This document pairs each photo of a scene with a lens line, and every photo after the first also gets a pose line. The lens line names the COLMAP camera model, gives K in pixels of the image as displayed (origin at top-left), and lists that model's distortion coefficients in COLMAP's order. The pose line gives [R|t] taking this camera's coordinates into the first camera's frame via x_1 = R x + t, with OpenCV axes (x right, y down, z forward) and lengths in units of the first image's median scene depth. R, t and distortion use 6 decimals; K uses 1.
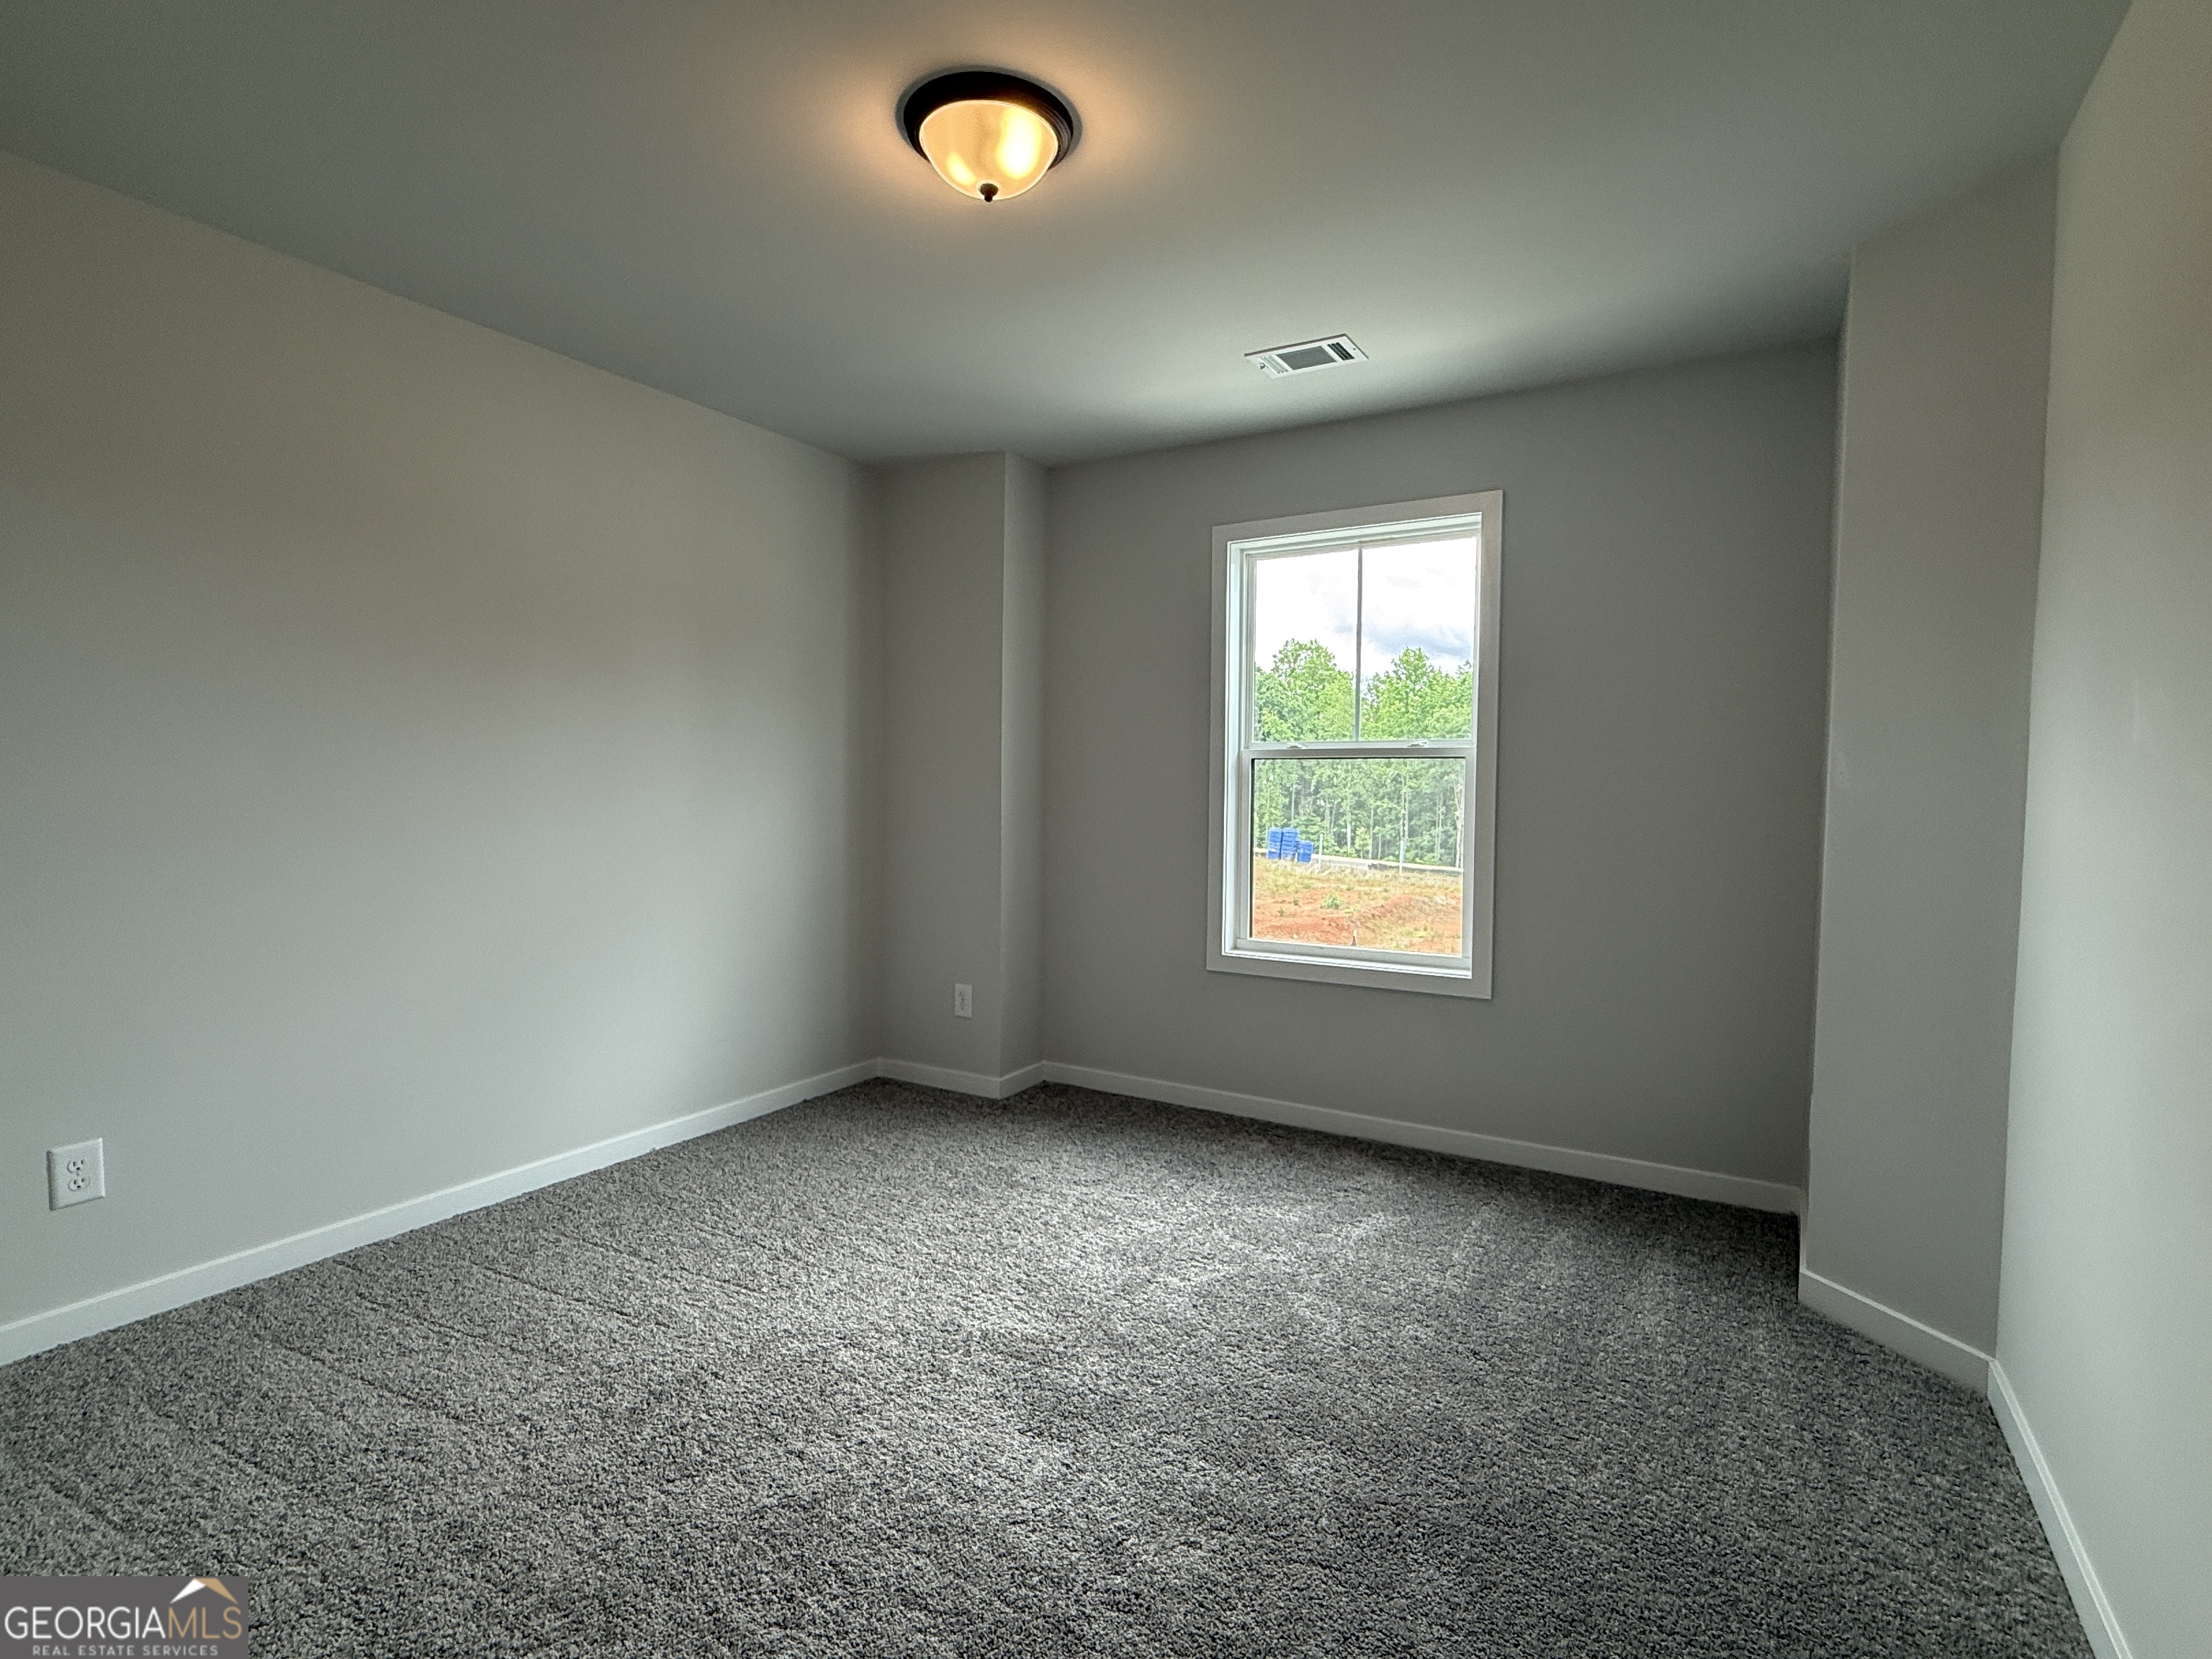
lens RADIAL K [[1095.2, 0, 1106.0], [0, 1095.2, 829.5], [0, 0, 1]] dist [-0.002443, 0.000126]
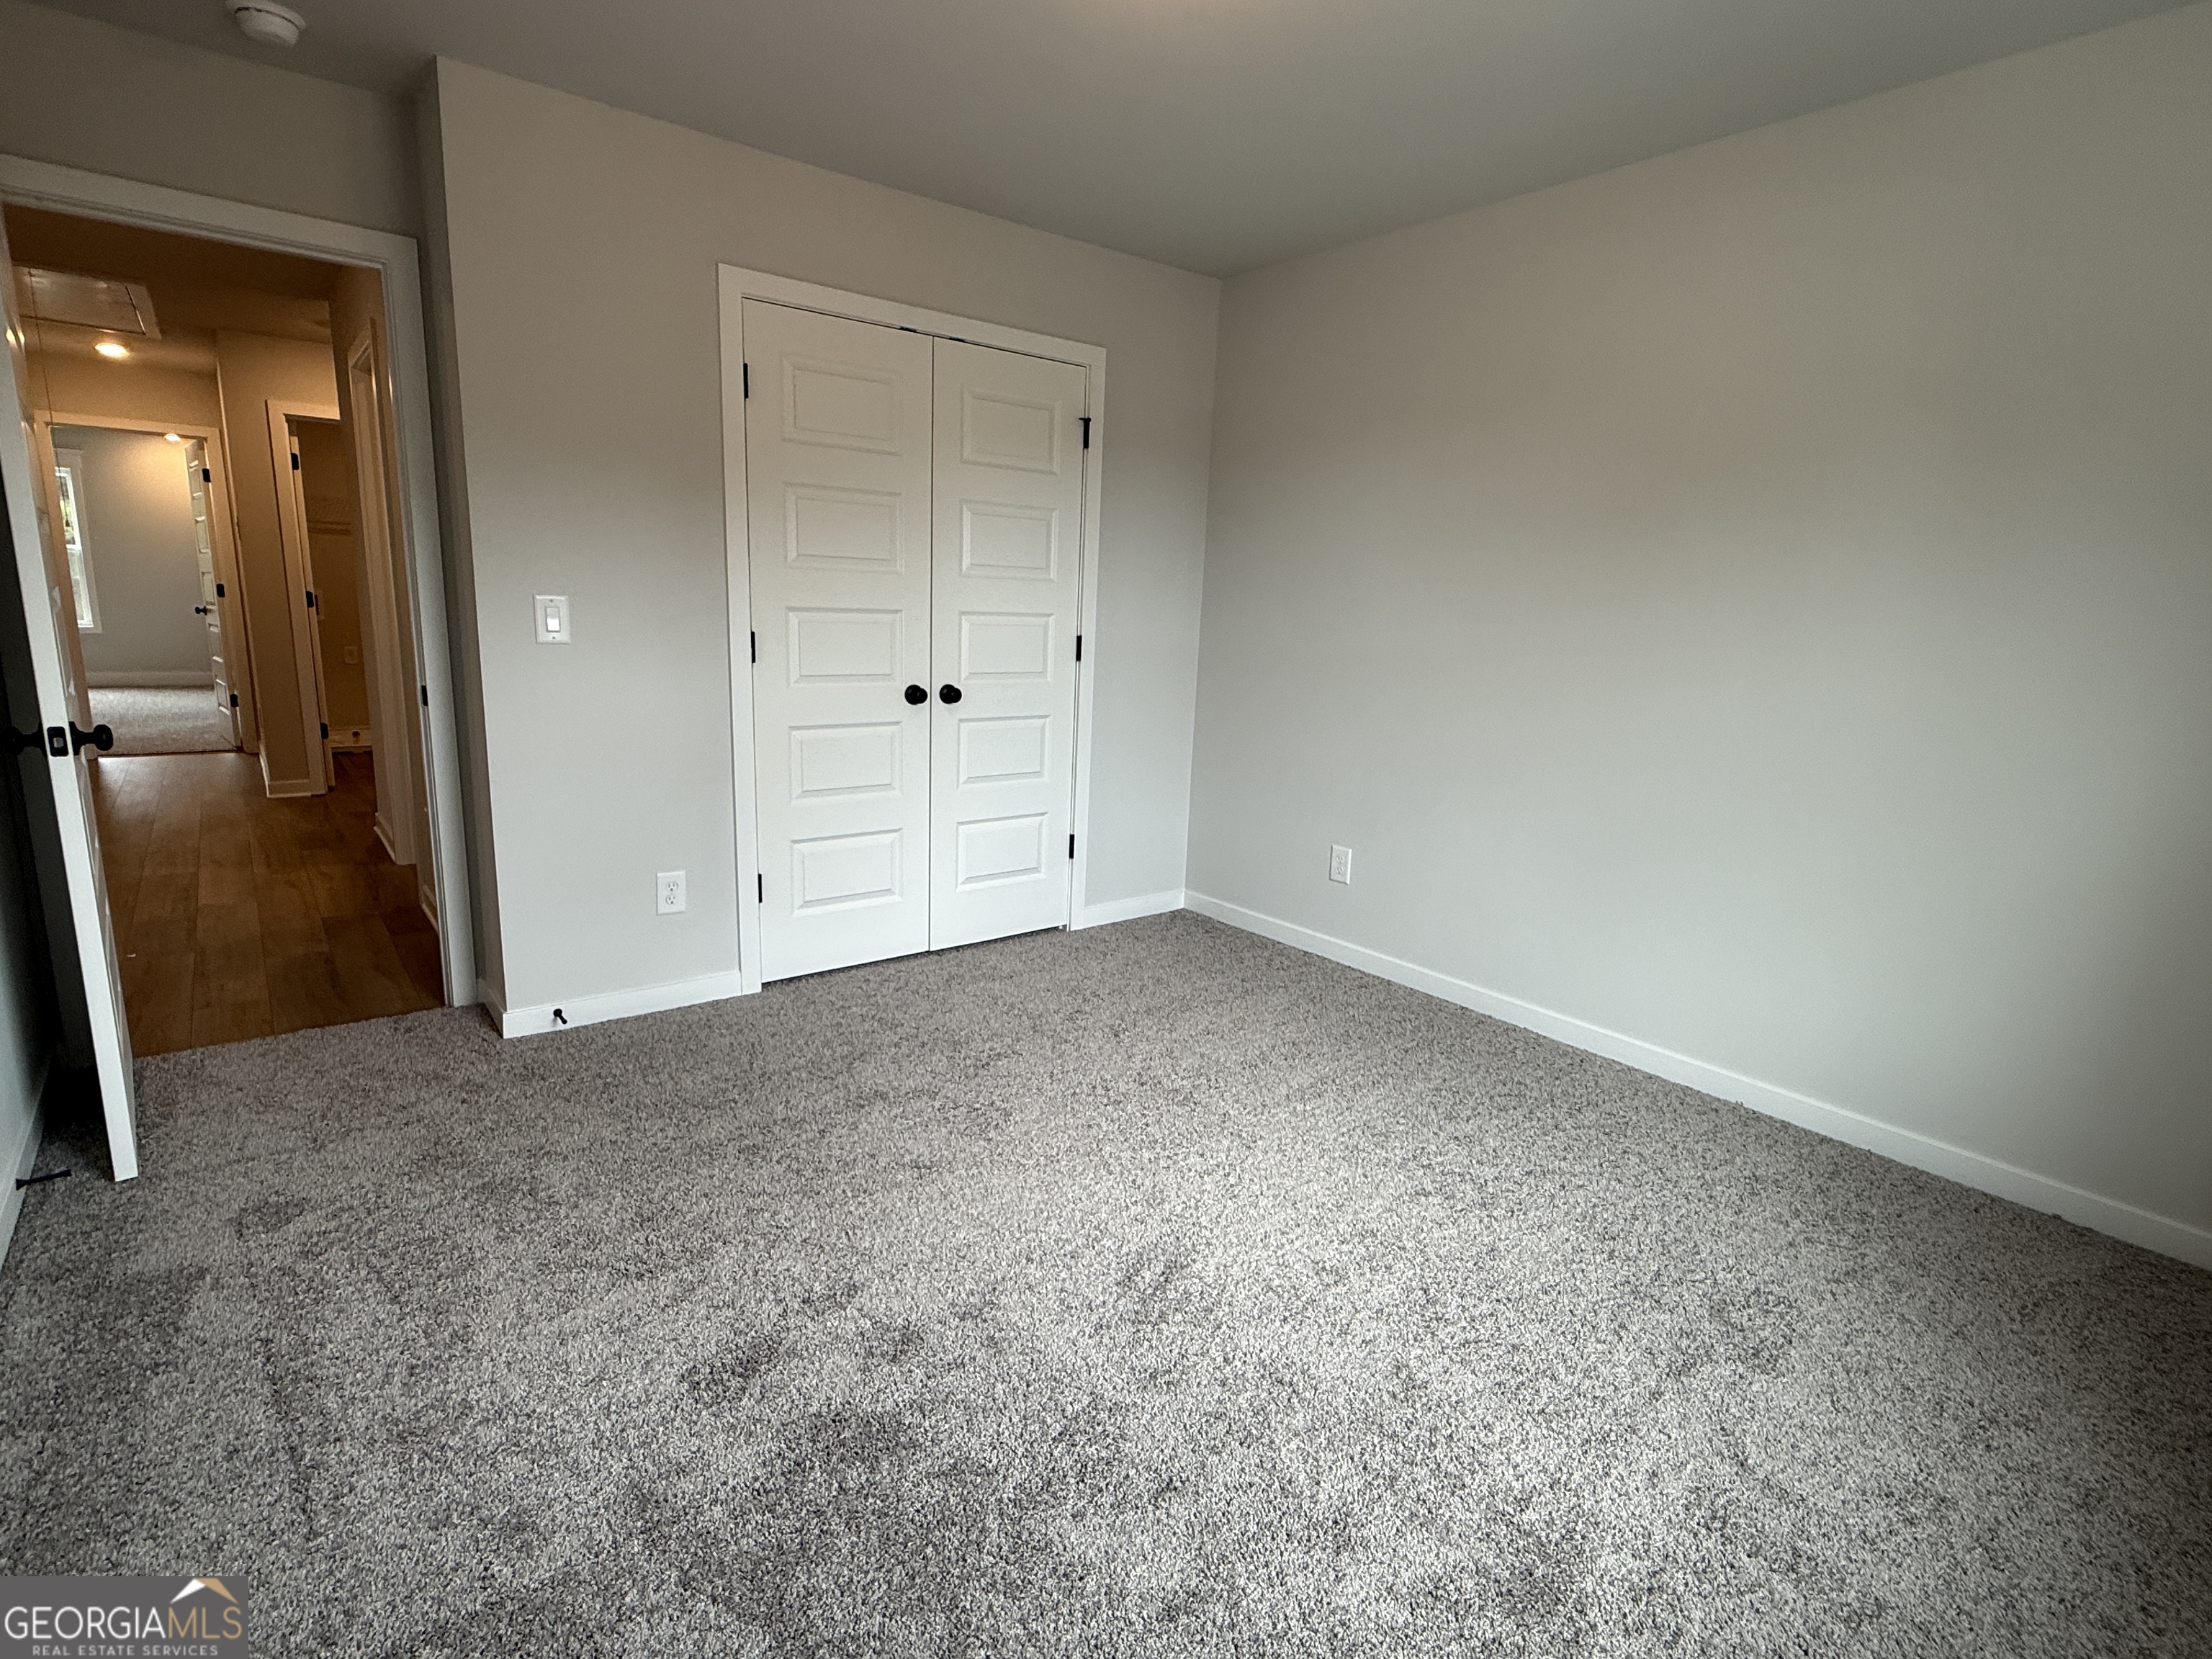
lens RADIAL K [[1095.2, 0, 1106.0], [0, 1095.2, 829.5], [0, 0, 1]] dist [-0.002443, 0.000126]
pose [[-0.361710, 0.160260, -0.918413, 0.569369], [-0.090215, 0.974475, 0.205573, -0.036849], [0.927915, 0.157212, -0.338020, 0.973341]]
